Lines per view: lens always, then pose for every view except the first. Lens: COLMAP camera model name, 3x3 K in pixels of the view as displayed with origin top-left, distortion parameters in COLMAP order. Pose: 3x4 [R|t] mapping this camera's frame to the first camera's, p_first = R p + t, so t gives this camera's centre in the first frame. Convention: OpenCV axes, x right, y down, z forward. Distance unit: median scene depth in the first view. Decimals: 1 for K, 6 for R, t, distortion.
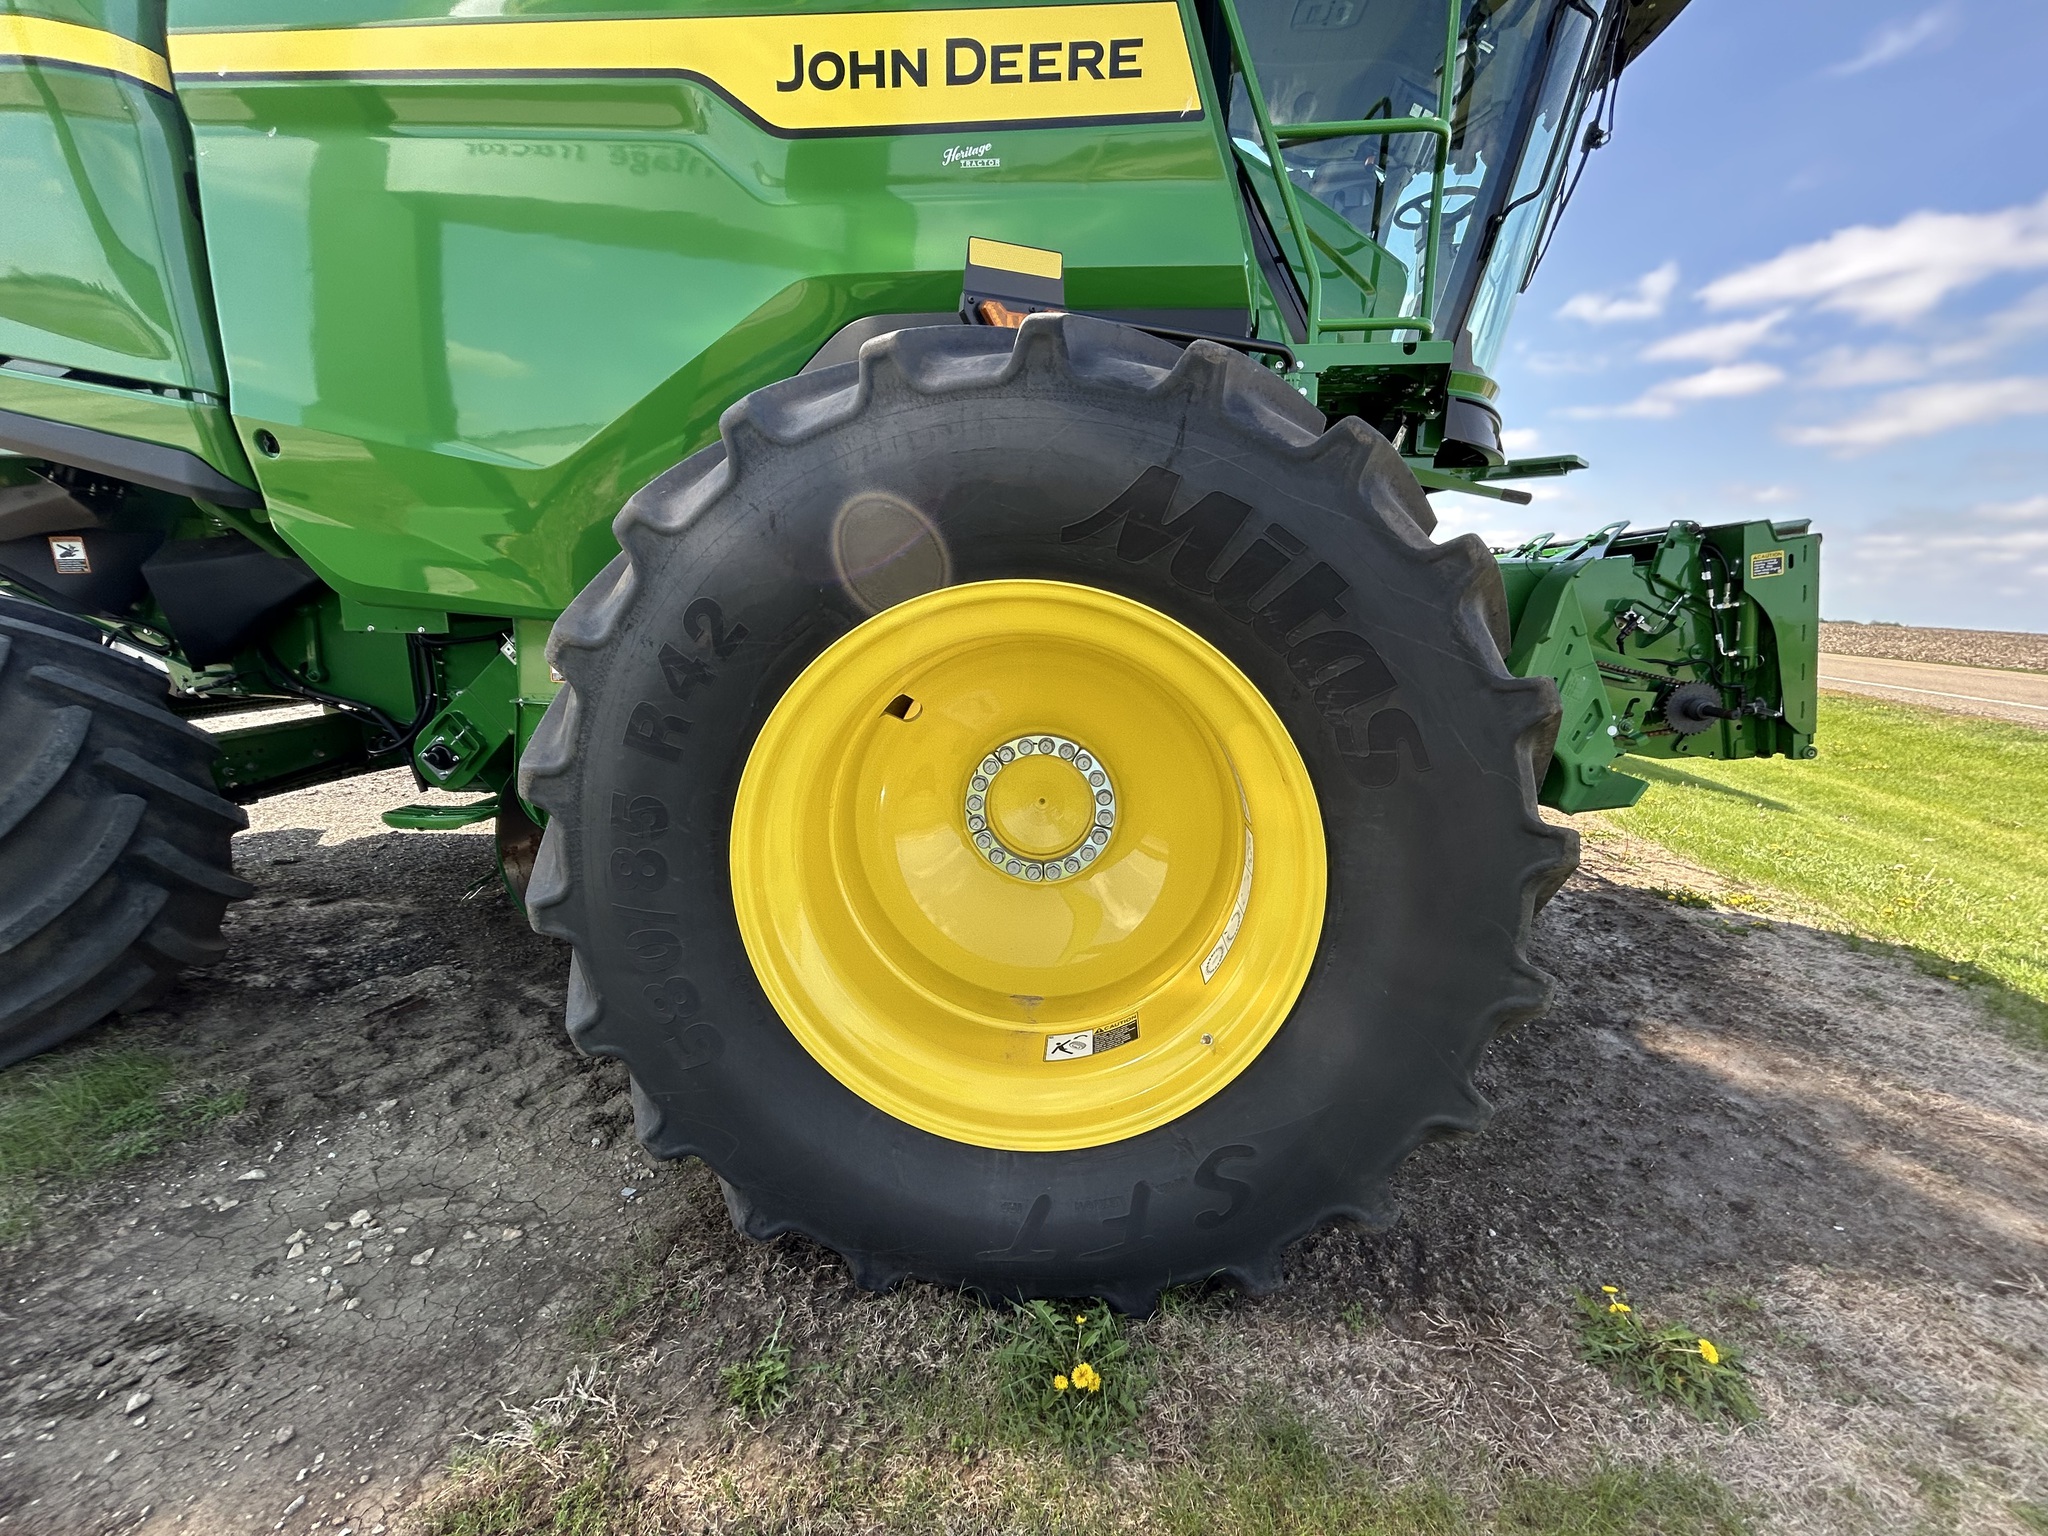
lens RADIAL K [[827.2, 0, 1025.3], [0, 827.2, 767.6], [0, 0, 1]] dist [0.000001, 0.000002]
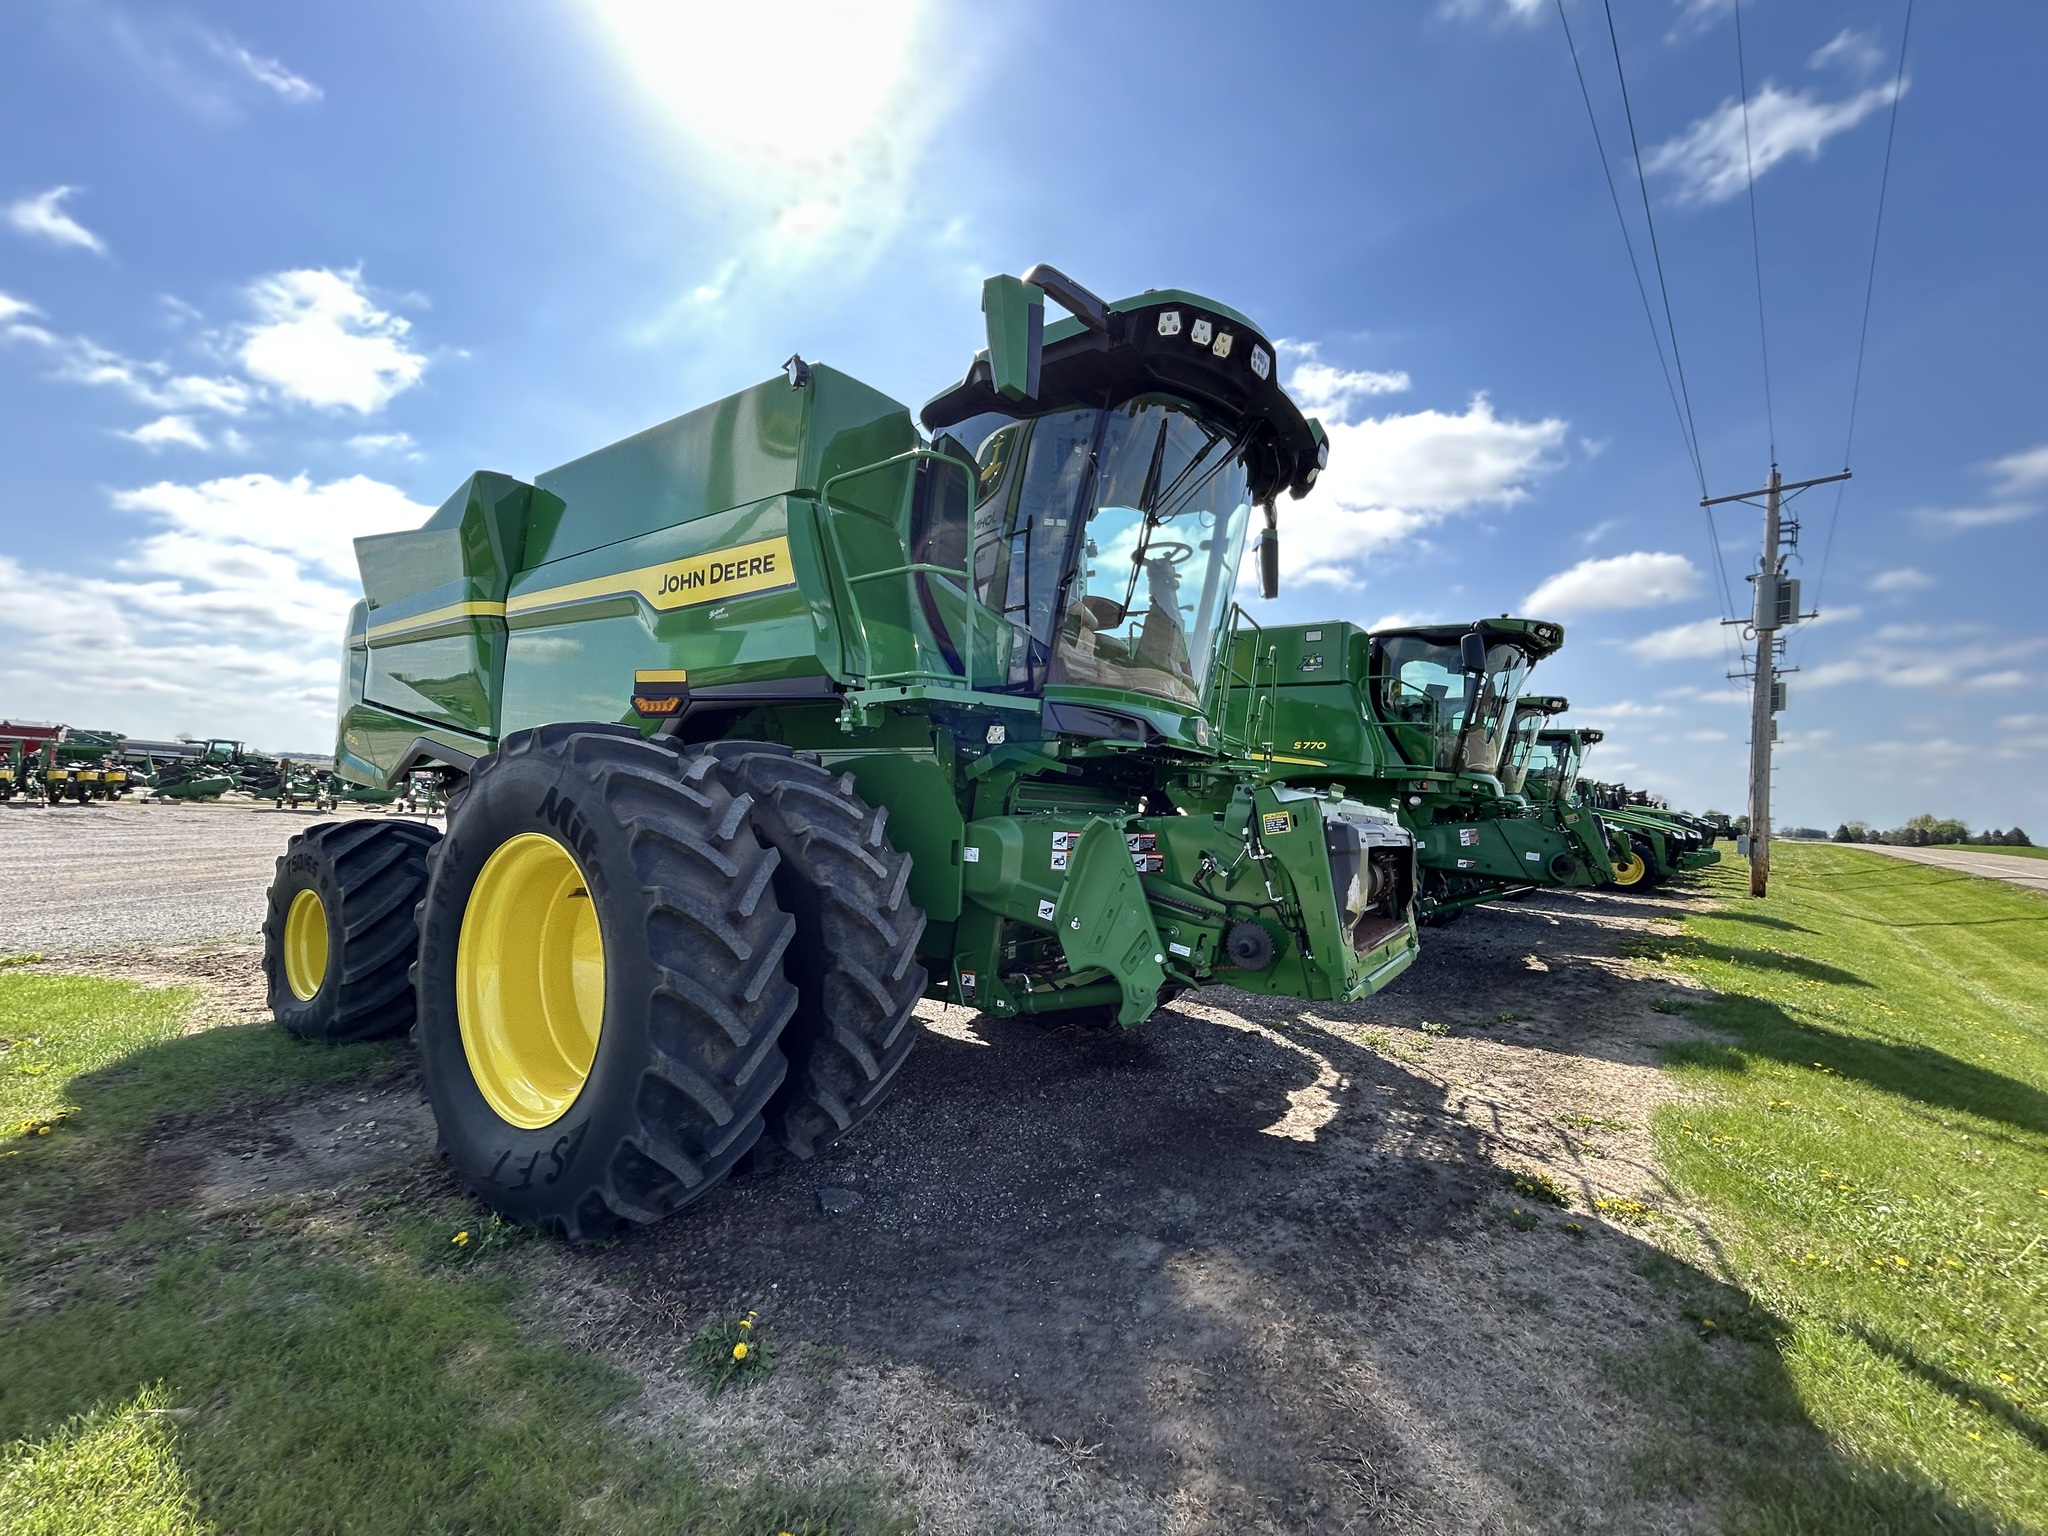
lens RADIAL K [[829.5, 0, 1019.9], [0, 829.5, 764.8], [0, 0, 1]] dist [-0.003525, 0.001600]
pose [[0.880167, -0.019228, -0.474275, 1.510748], [-0.109702, 0.963888, -0.242664, -0.003269], [0.461814, 0.265614, 0.846272, -0.231671]]
